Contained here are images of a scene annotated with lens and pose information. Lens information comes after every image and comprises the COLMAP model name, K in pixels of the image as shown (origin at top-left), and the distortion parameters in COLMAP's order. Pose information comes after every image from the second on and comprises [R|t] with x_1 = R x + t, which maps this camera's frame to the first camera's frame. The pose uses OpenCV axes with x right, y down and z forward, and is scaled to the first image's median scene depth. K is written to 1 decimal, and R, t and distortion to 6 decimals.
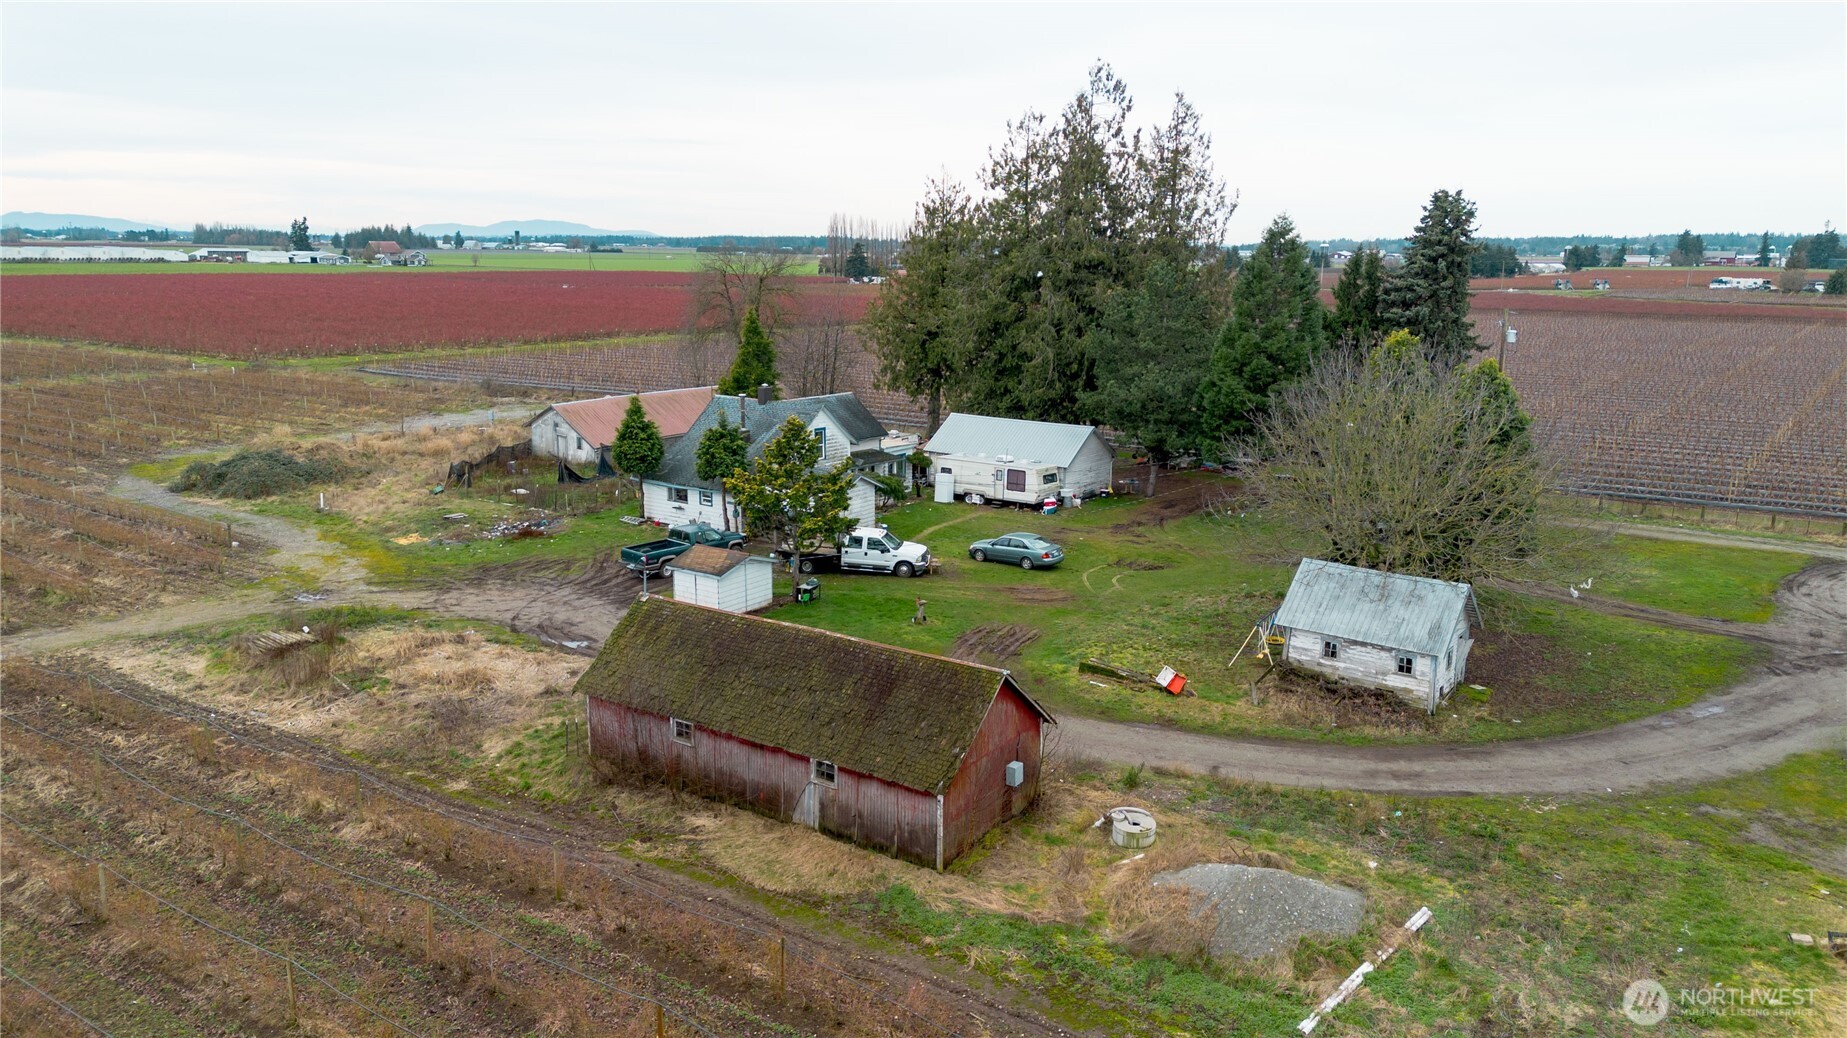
lens RADIAL K [[1305.3, 0, 925.2], [0, 1305.3, 514.7], [0, 0, 1]] dist [0.075109, -0.072433]
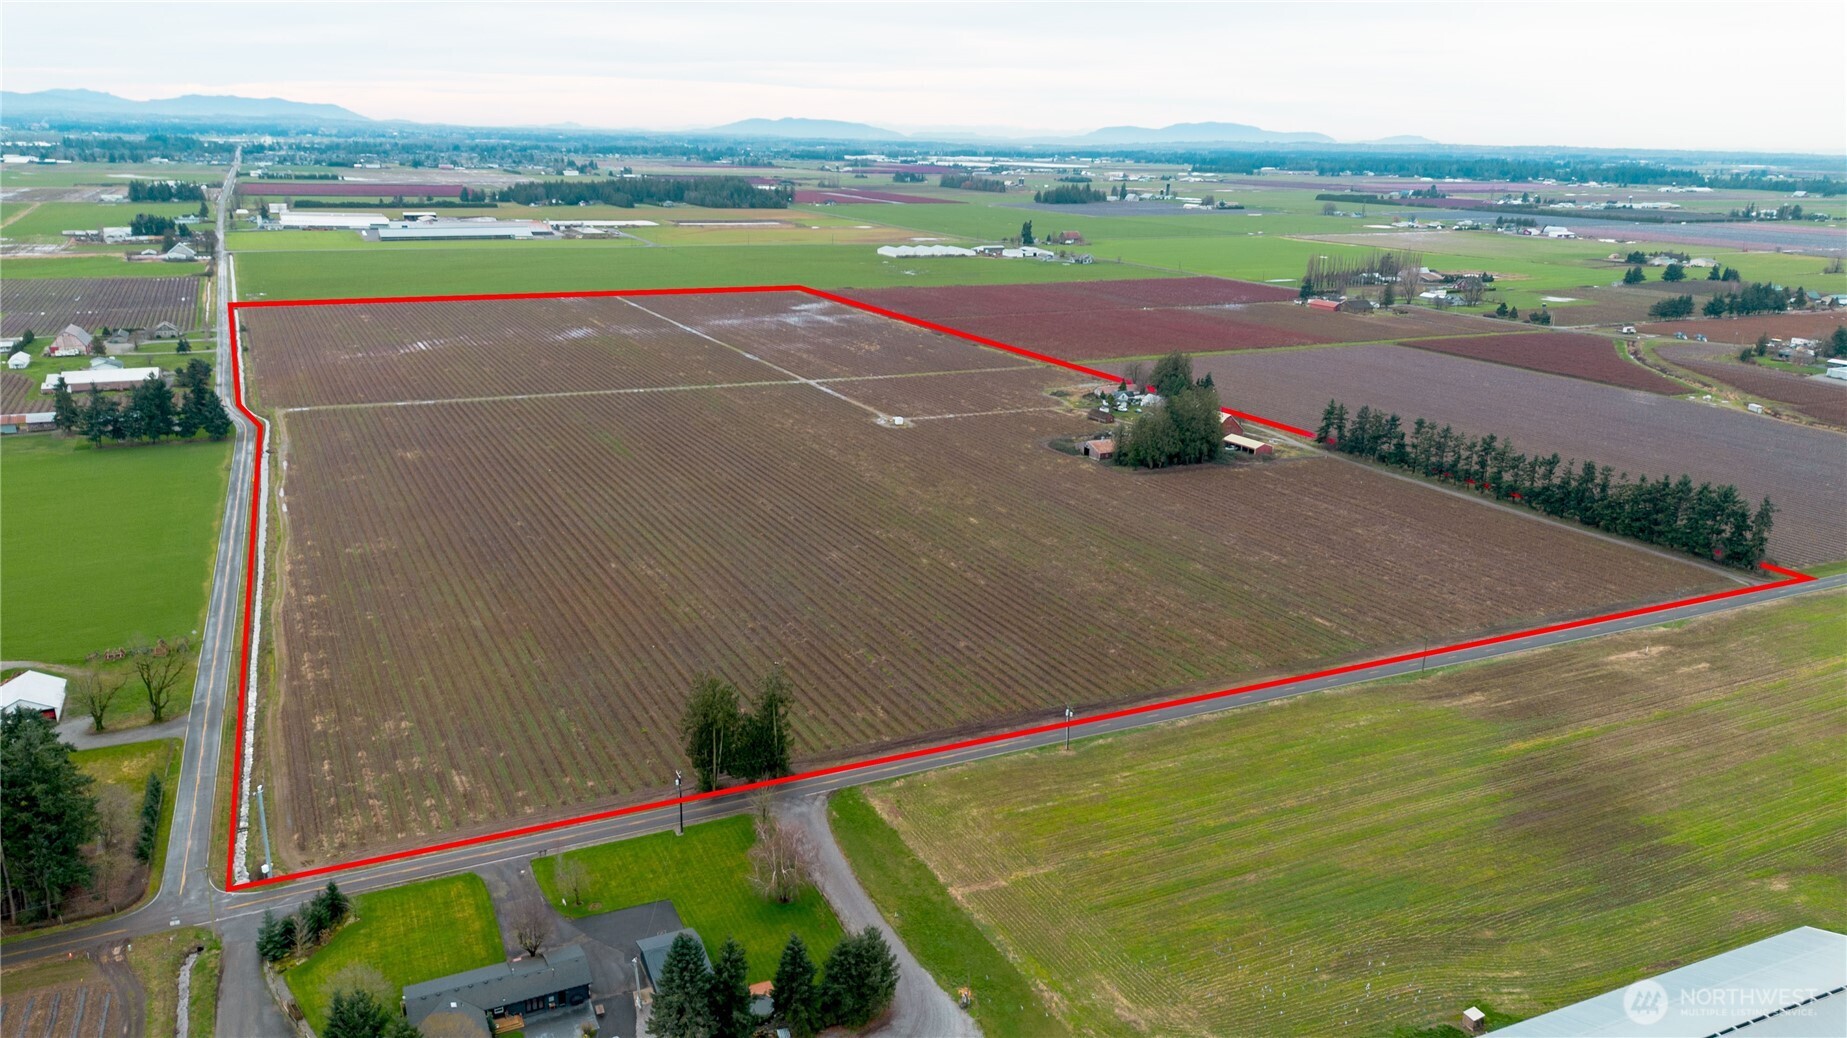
lens RADIAL K [[1305.3, 0, 922.7], [0, 1305.3, 517.4], [0, 0, 1]] dist [0.075109, -0.072433]
pose [[0.883854, 0.135962, -0.447567, 2.445961], [-0.102953, 0.989906, 0.097403, 0.025752], [0.456292, -0.040012, 0.888930, -6.564386]]
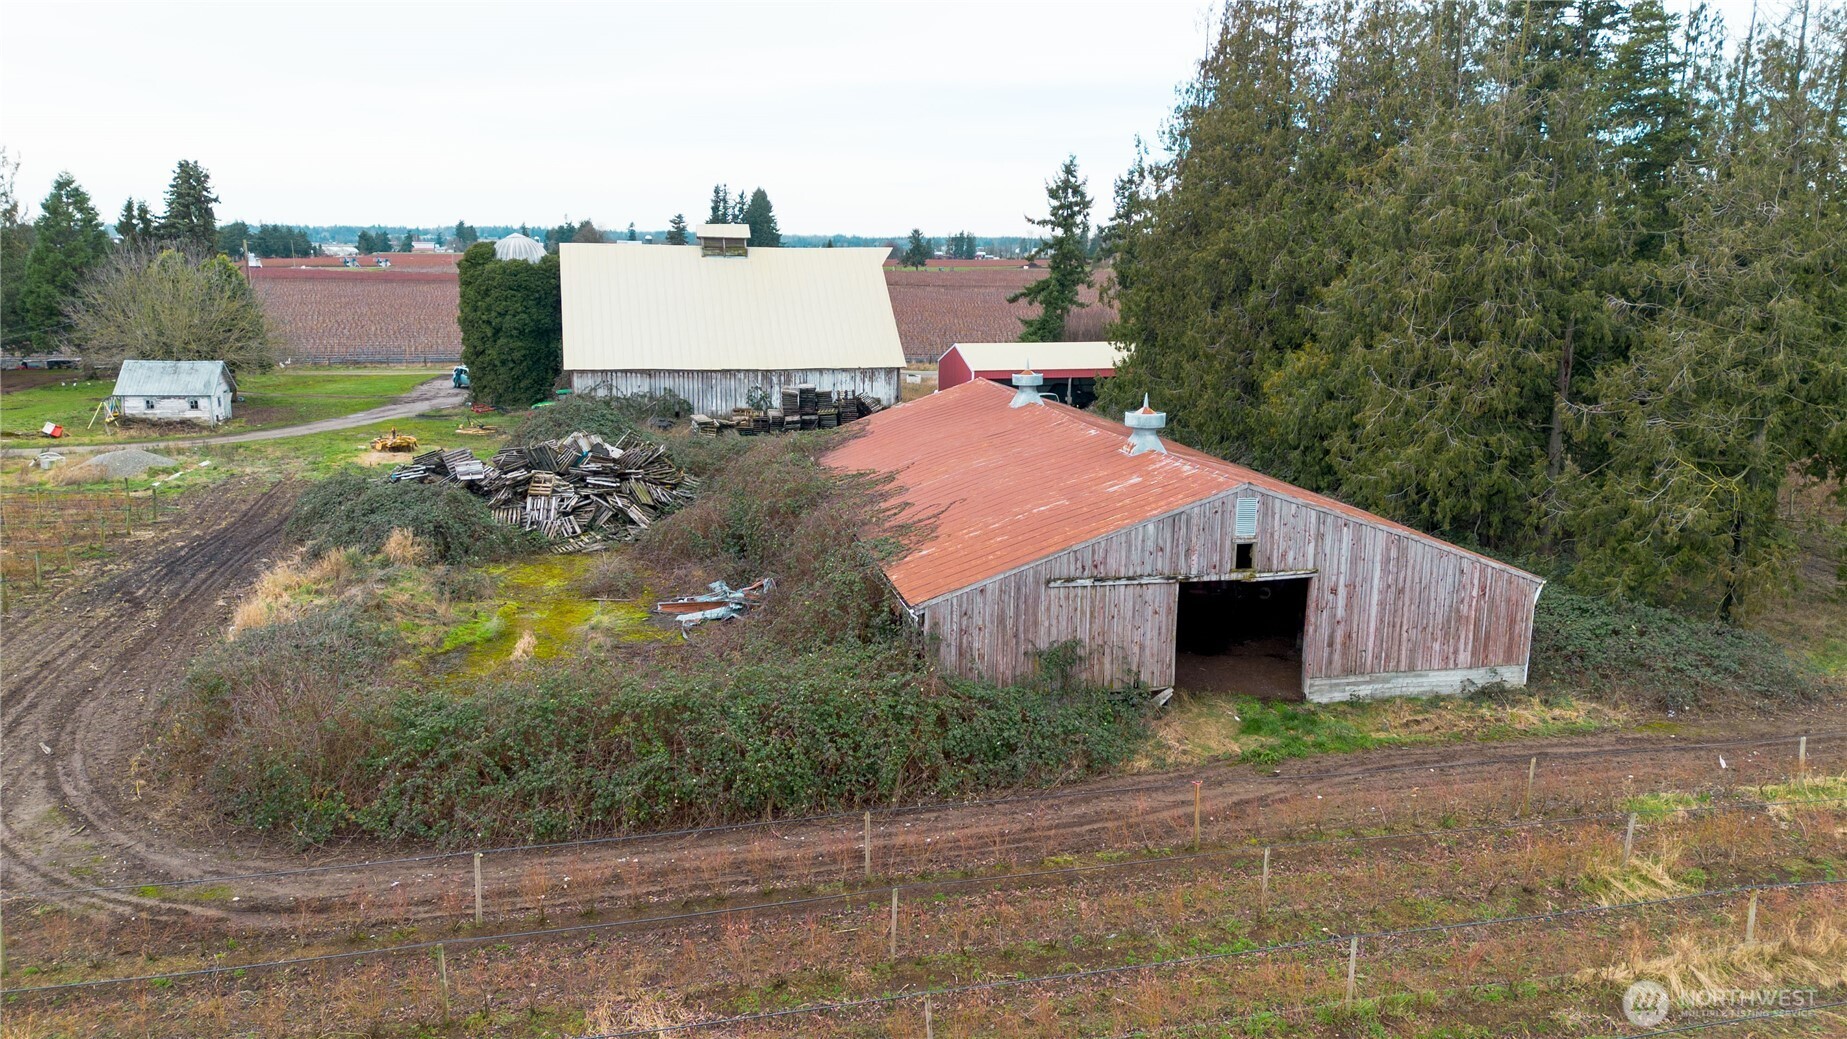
lens RADIAL K [[1305.3, 0, 927.0], [0, 1305.3, 516.5], [0, 0, 1]] dist [0.075109, -0.072433]
pose [[0.670951, -0.150946, 0.725975, -0.191634], [0.144523, 0.986905, 0.071630, 0.162727], [-0.727281, 0.056860, 0.683981, -0.601962]]
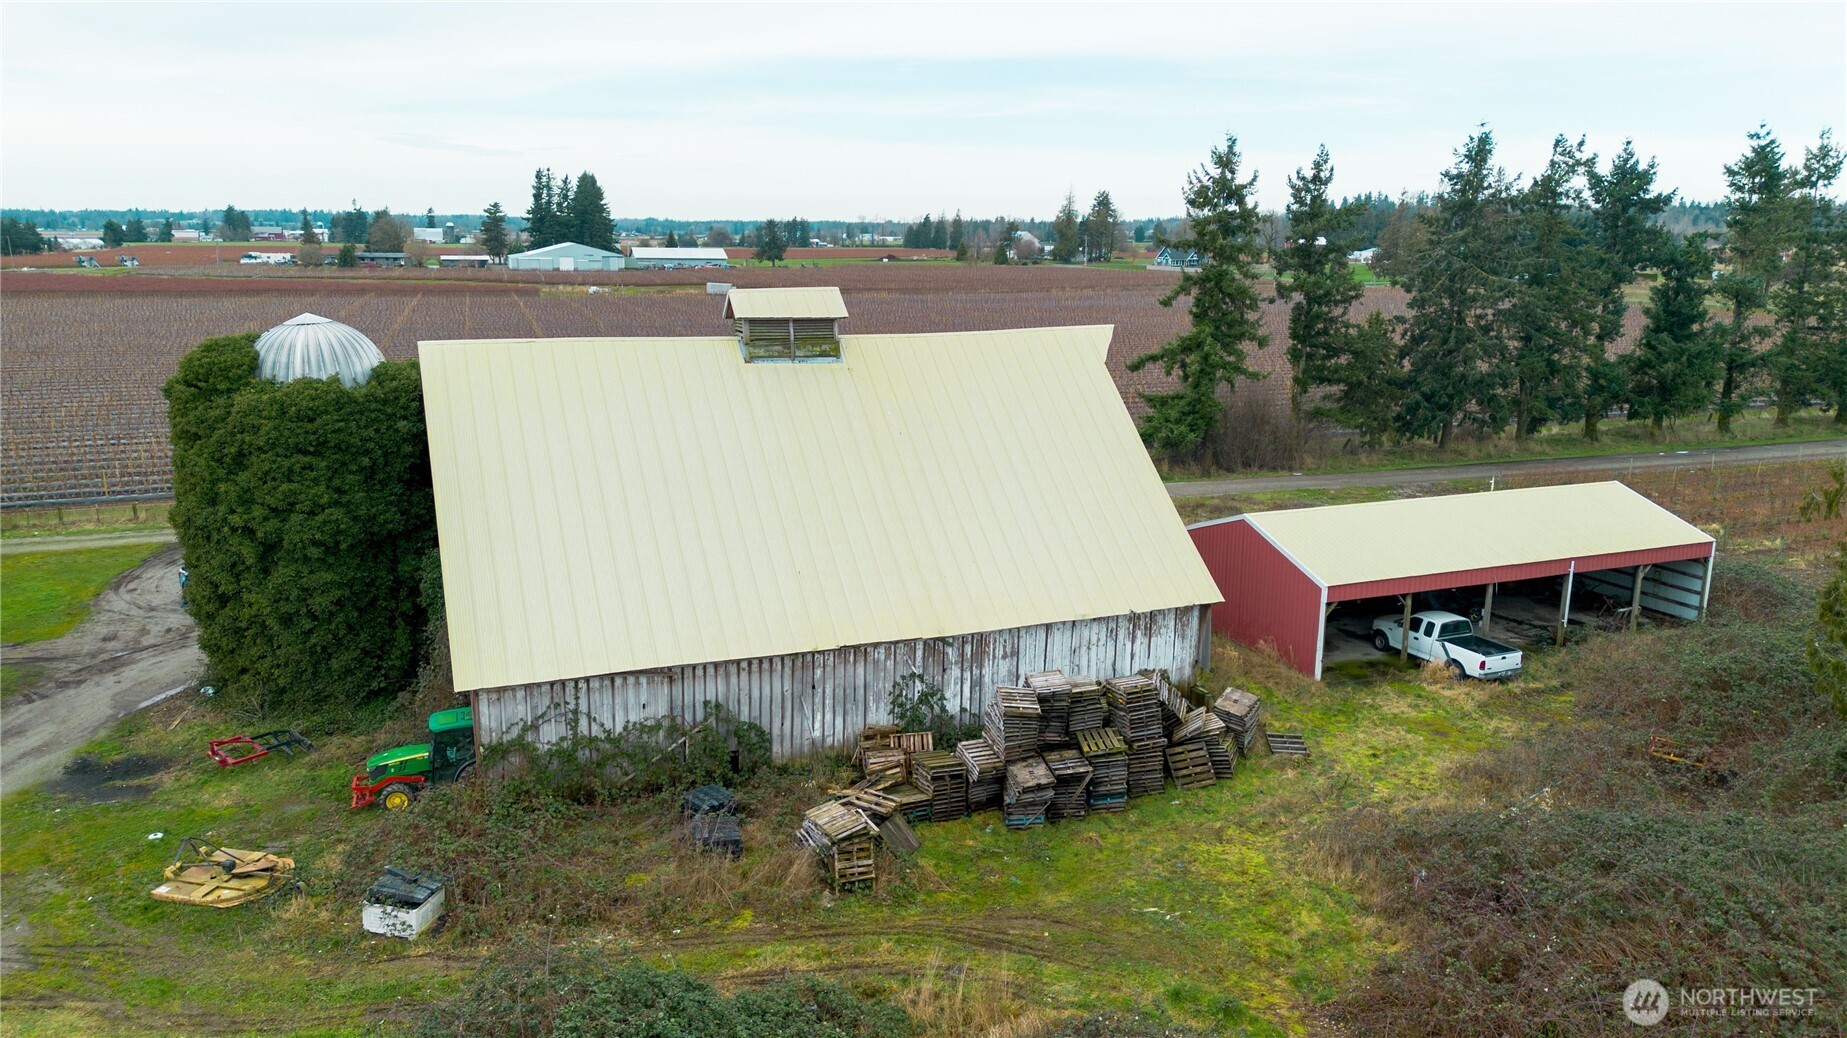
lens RADIAL K [[1305.3, 0, 929.4], [0, 1305.3, 521.5], [0, 0, 1]] dist [0.075109, -0.072433]
pose [[0.560545, -0.184198, 0.807379, 0.171576], [0.165626, 0.980187, 0.108633, 0.002458], [-0.811392, 0.072829, 0.579947, -0.014437]]
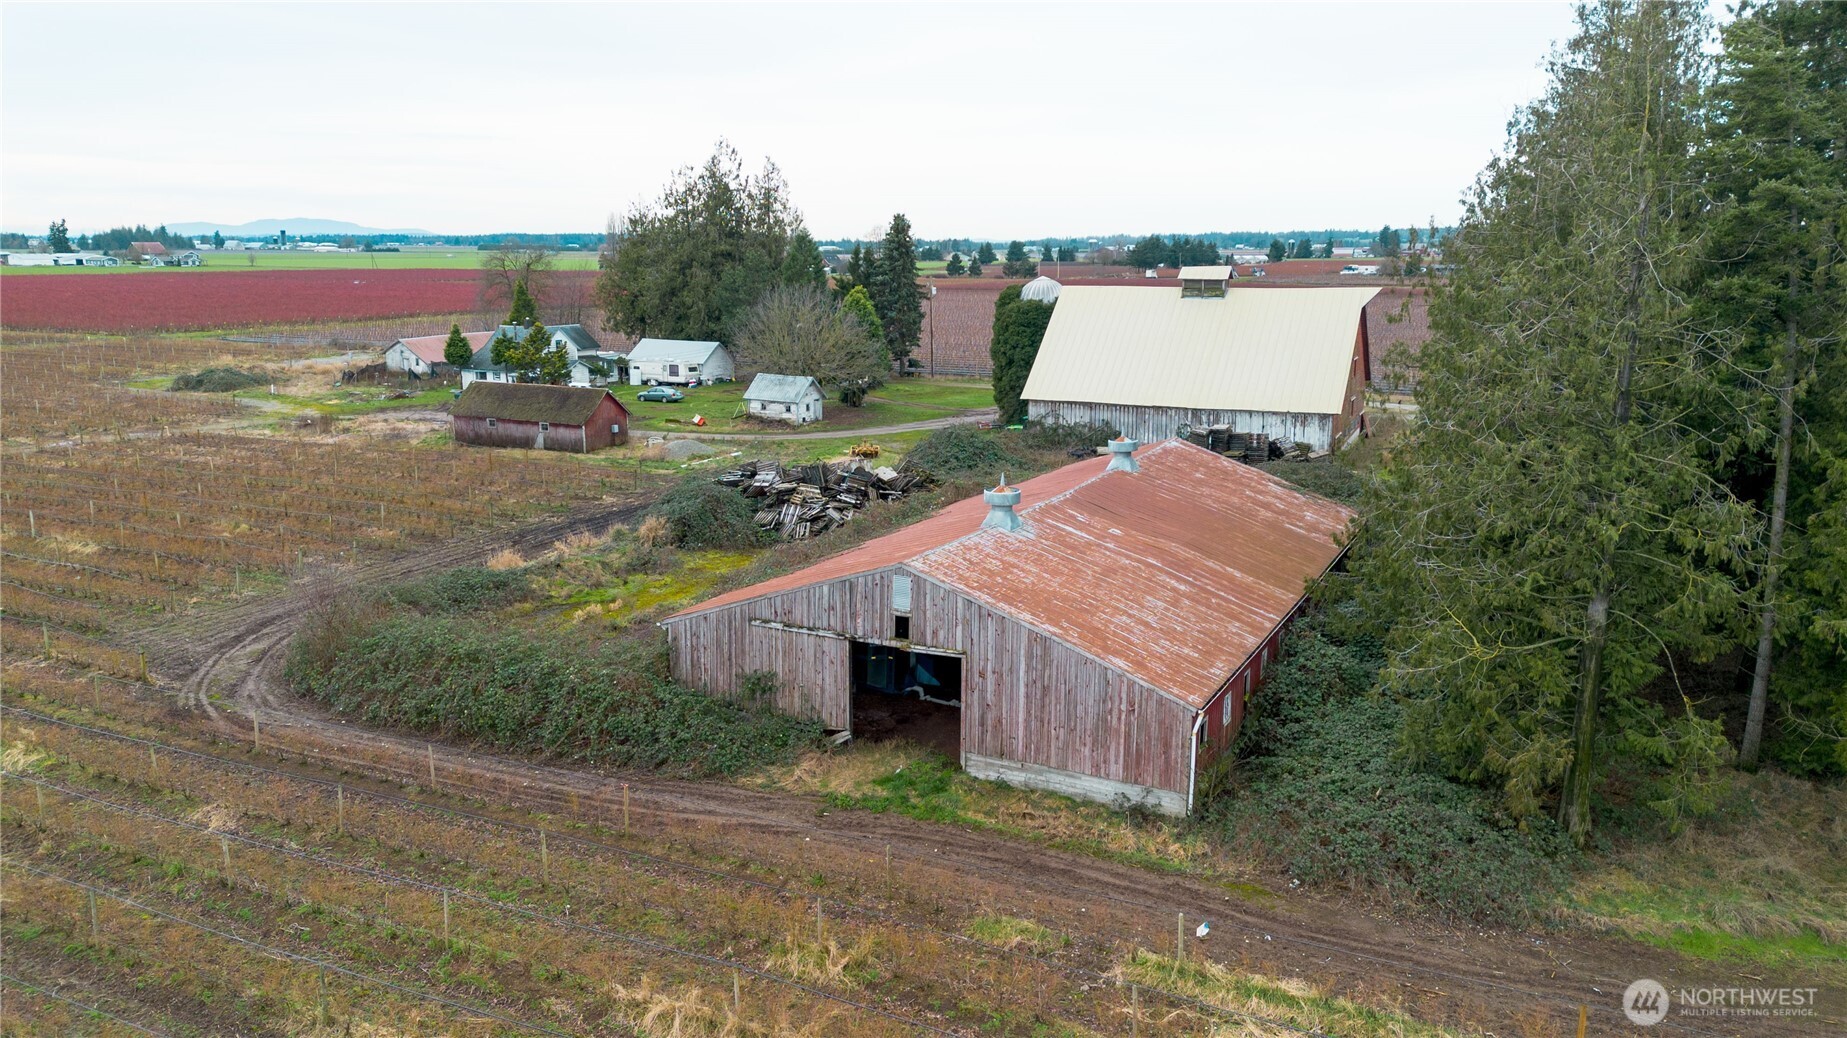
lens RADIAL K [[1305.3, 0, 927.8], [0, 1305.3, 519.6], [0, 0, 1]] dist [0.075109, -0.072433]
pose [[0.988179, -0.039973, 0.148004, 0.139987], [0.039106, 0.999197, 0.008764, 0.178549], [-0.148236, -0.002873, 0.988948, -0.866141]]
